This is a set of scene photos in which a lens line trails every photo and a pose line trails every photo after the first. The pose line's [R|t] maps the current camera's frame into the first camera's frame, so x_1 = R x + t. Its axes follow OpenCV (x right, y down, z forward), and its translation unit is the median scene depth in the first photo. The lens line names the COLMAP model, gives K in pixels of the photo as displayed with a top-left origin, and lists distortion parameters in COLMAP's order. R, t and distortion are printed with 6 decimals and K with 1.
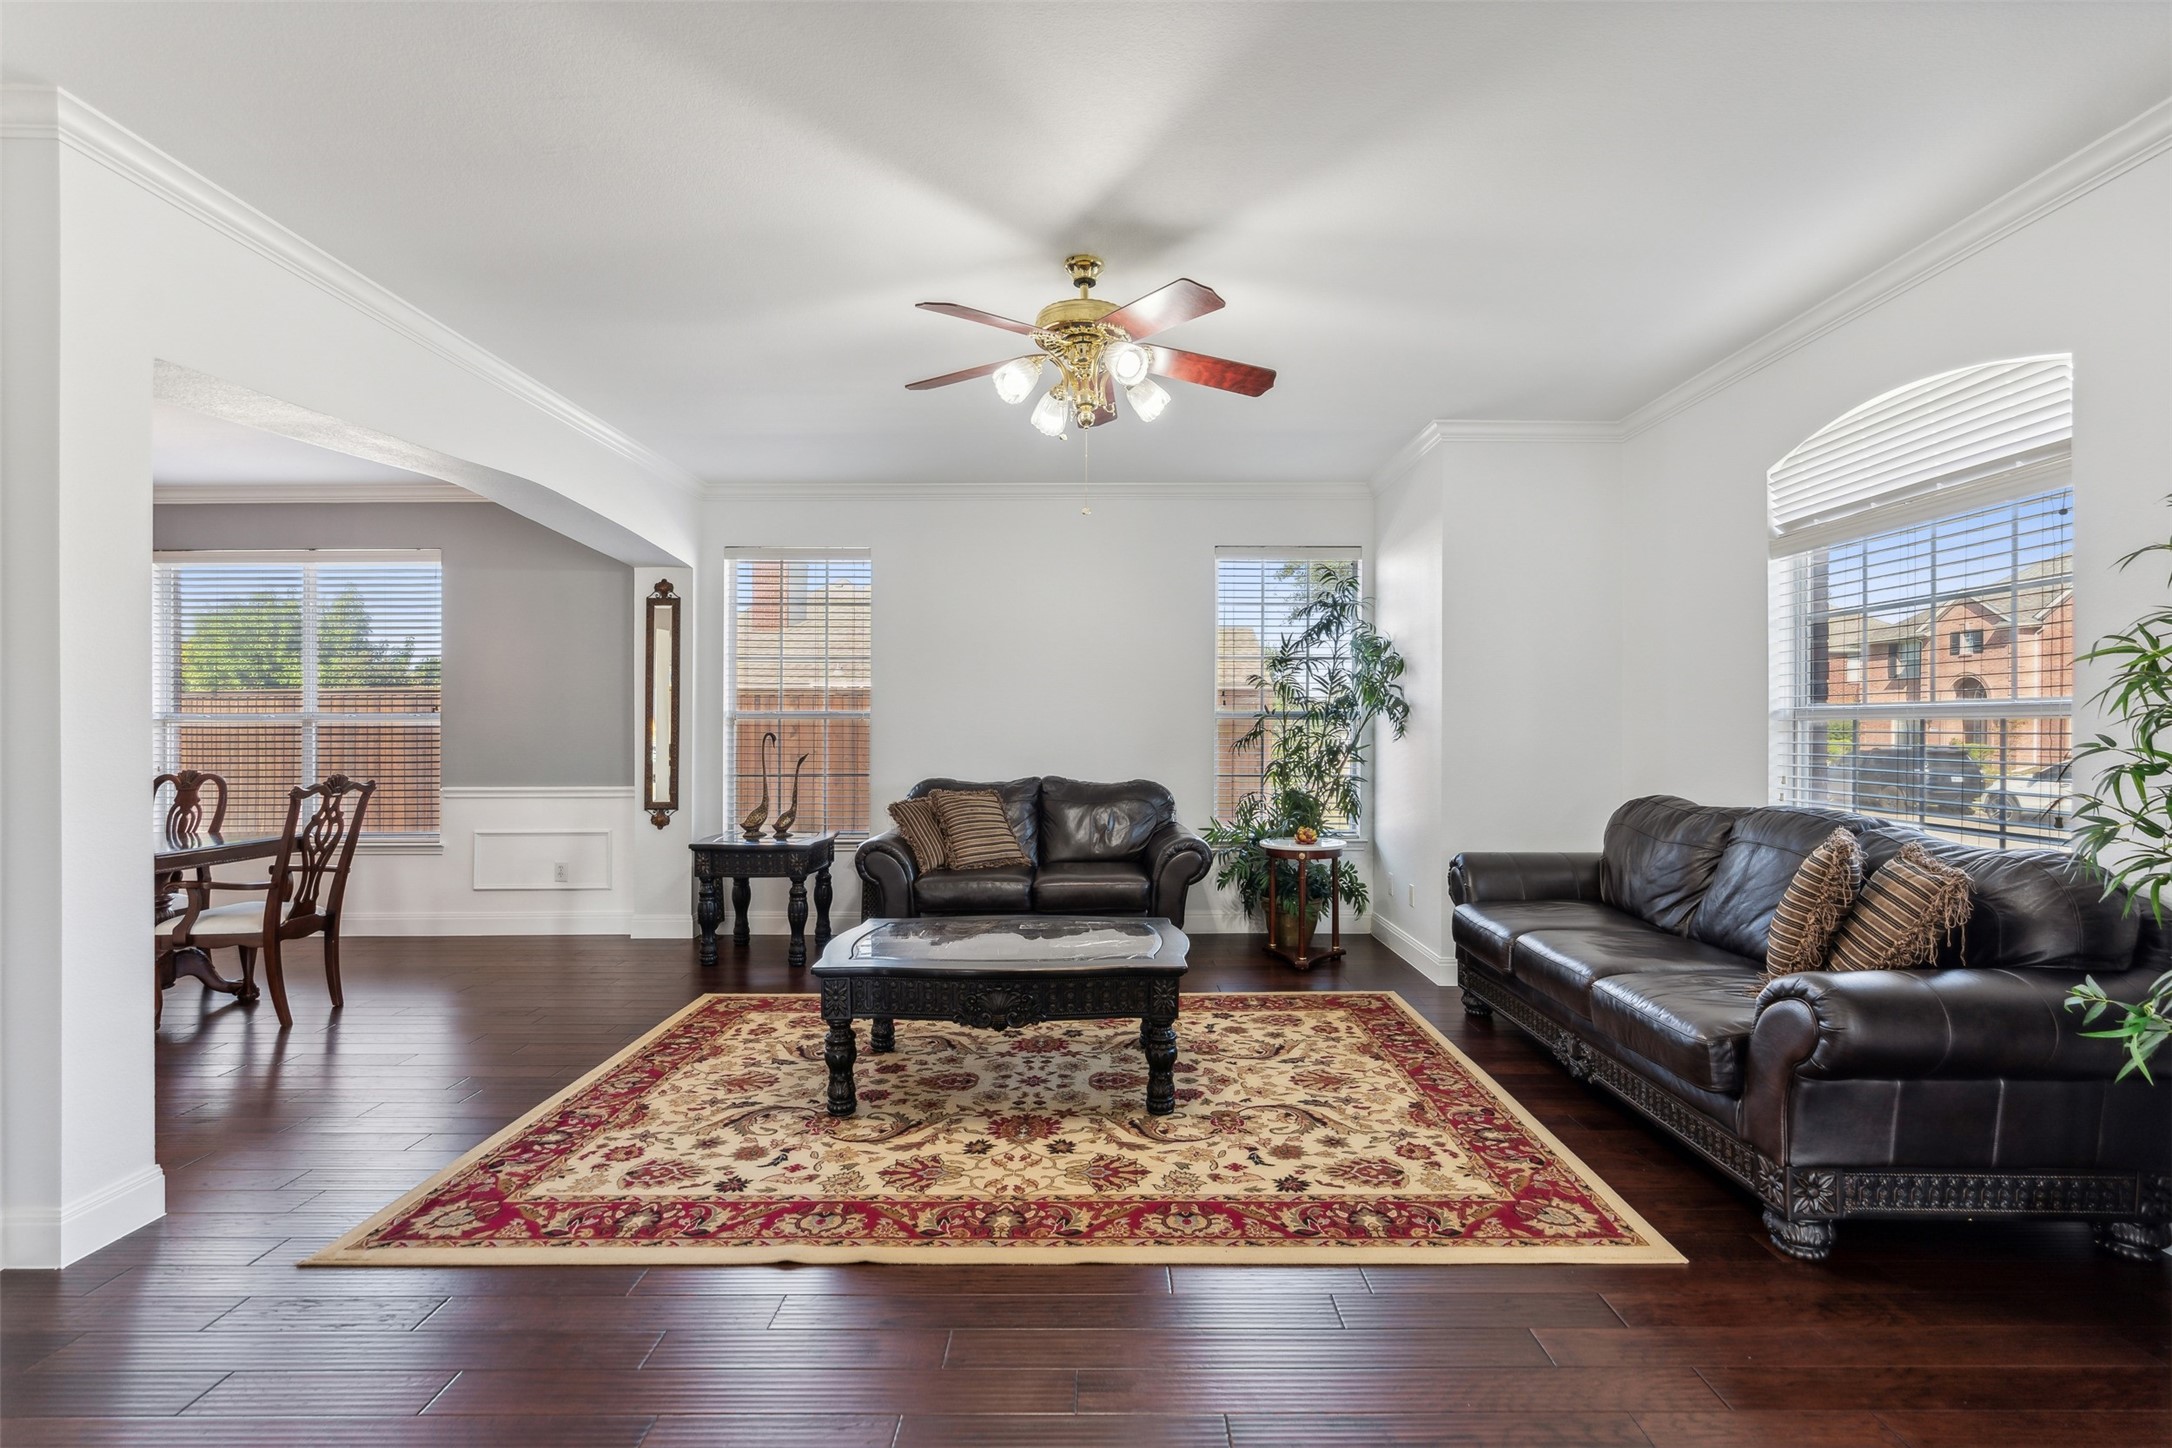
lens RADIAL K [[990.5, 0, 1096.0], [0, 990.5, 726.5], [0, 0, 1]] dist [-0.002705, 0.001102]
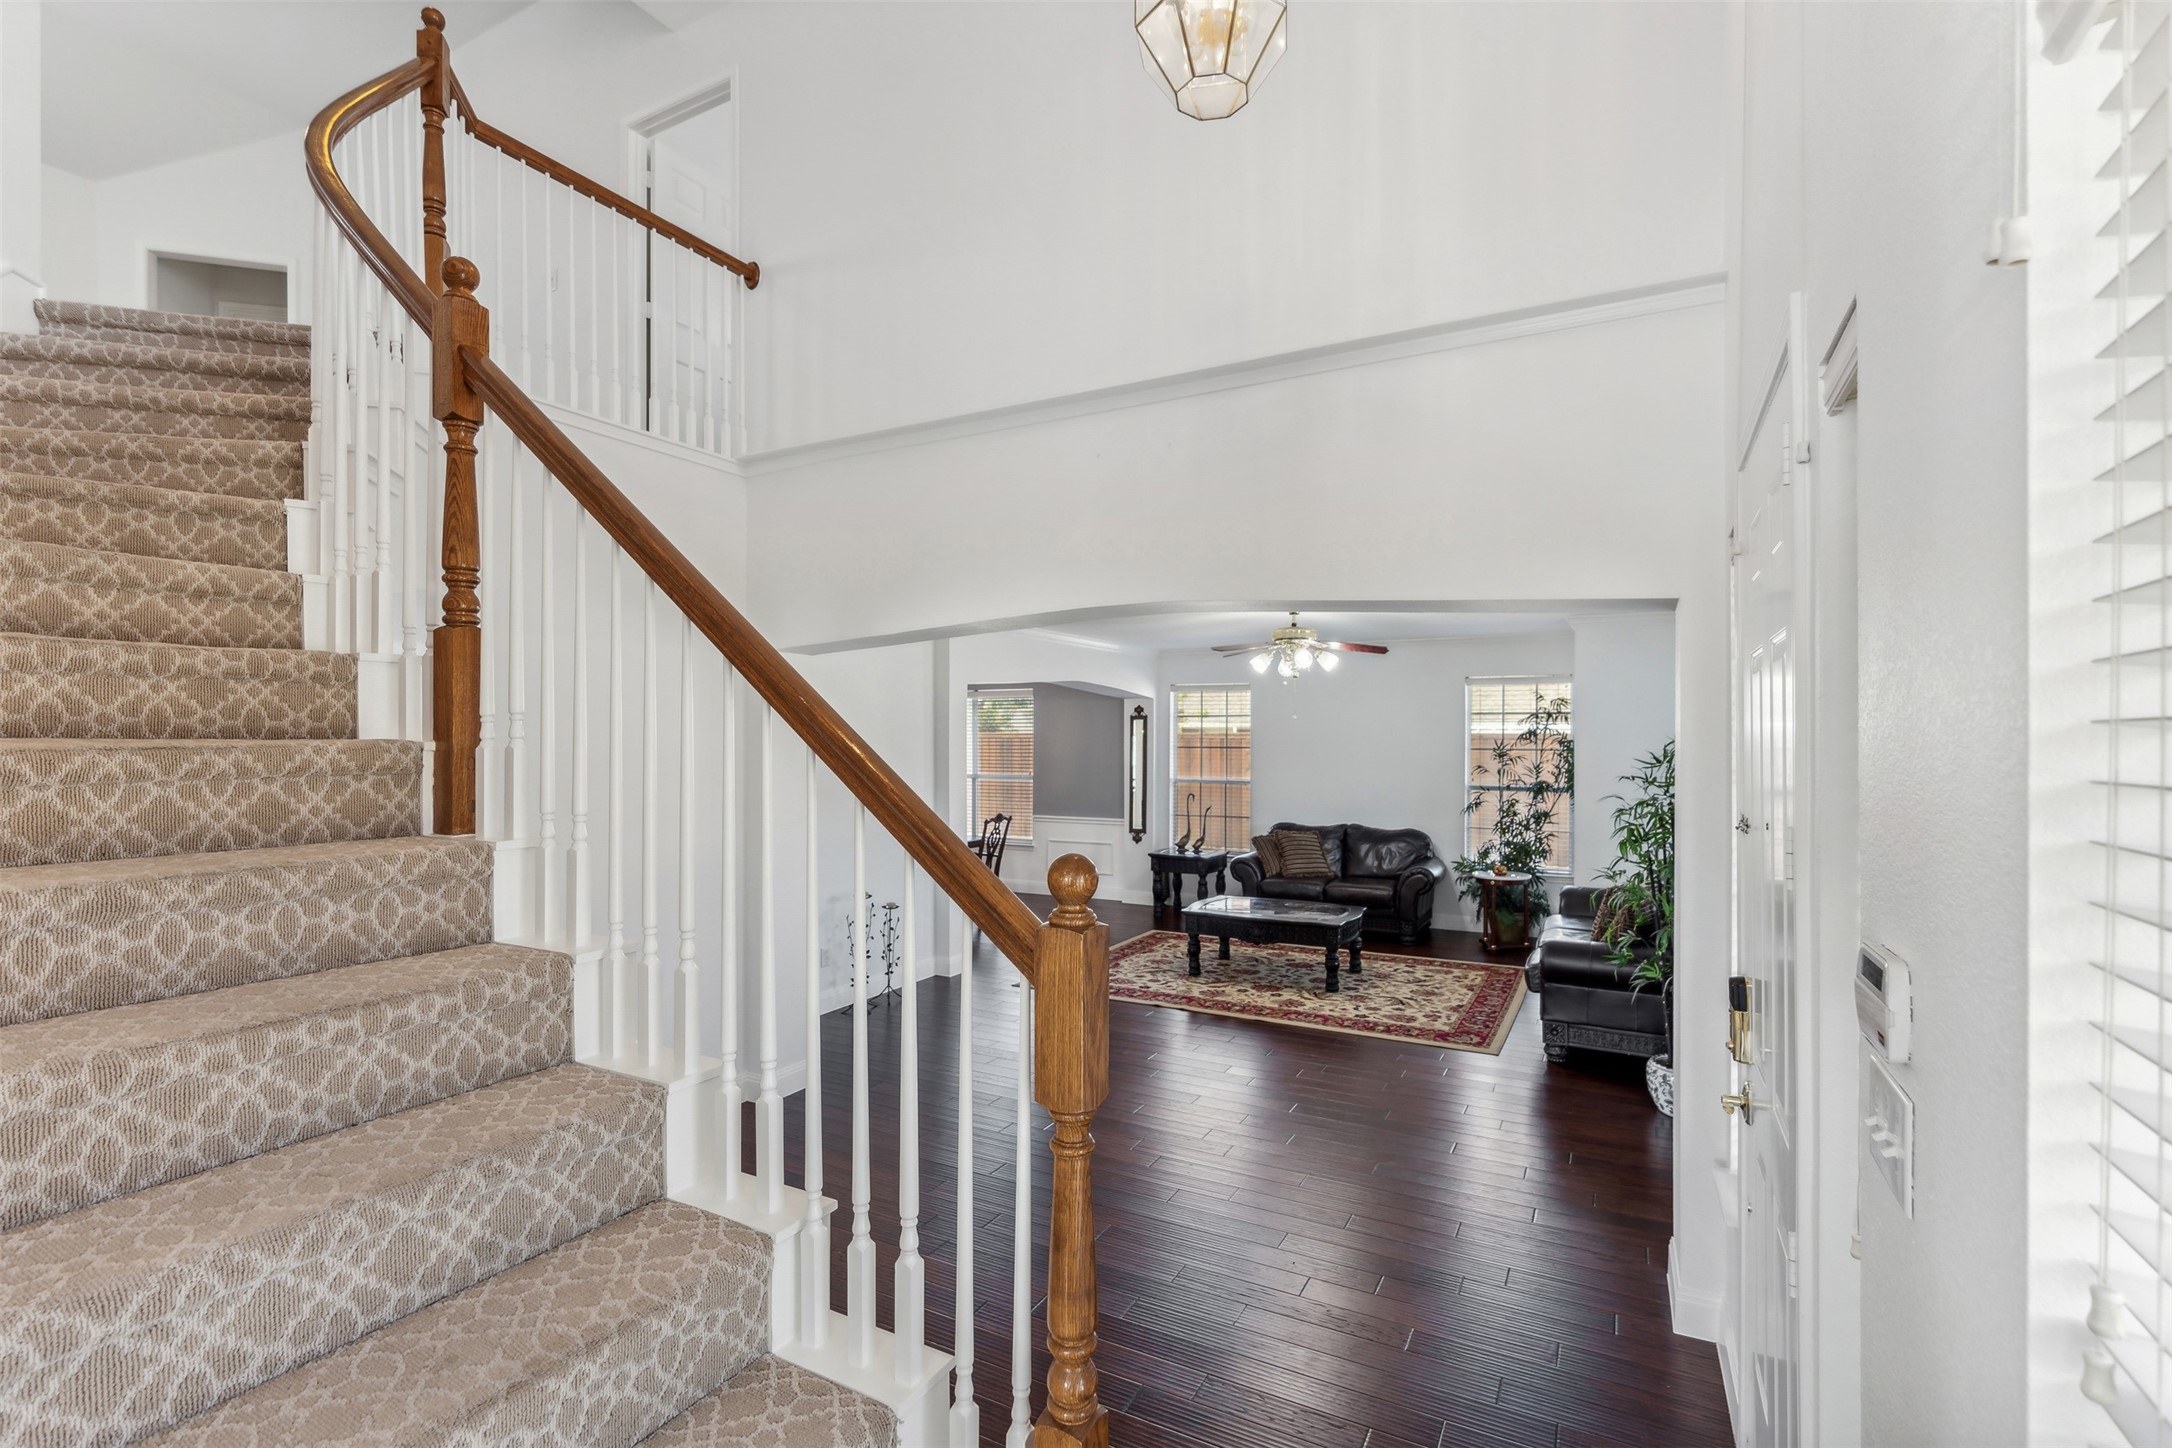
lens RADIAL K [[990.5, 0, 1084.9], [0, 990.5, 739.6], [0, 0, 1]] dist [-0.002705, 0.001102]
pose [[0.877250, 0.002945, -0.480025, 0.445647], [-0.001978, 0.999995, 0.002519, -0.117348], [0.480030, -0.001260, 0.877251, -0.817910]]
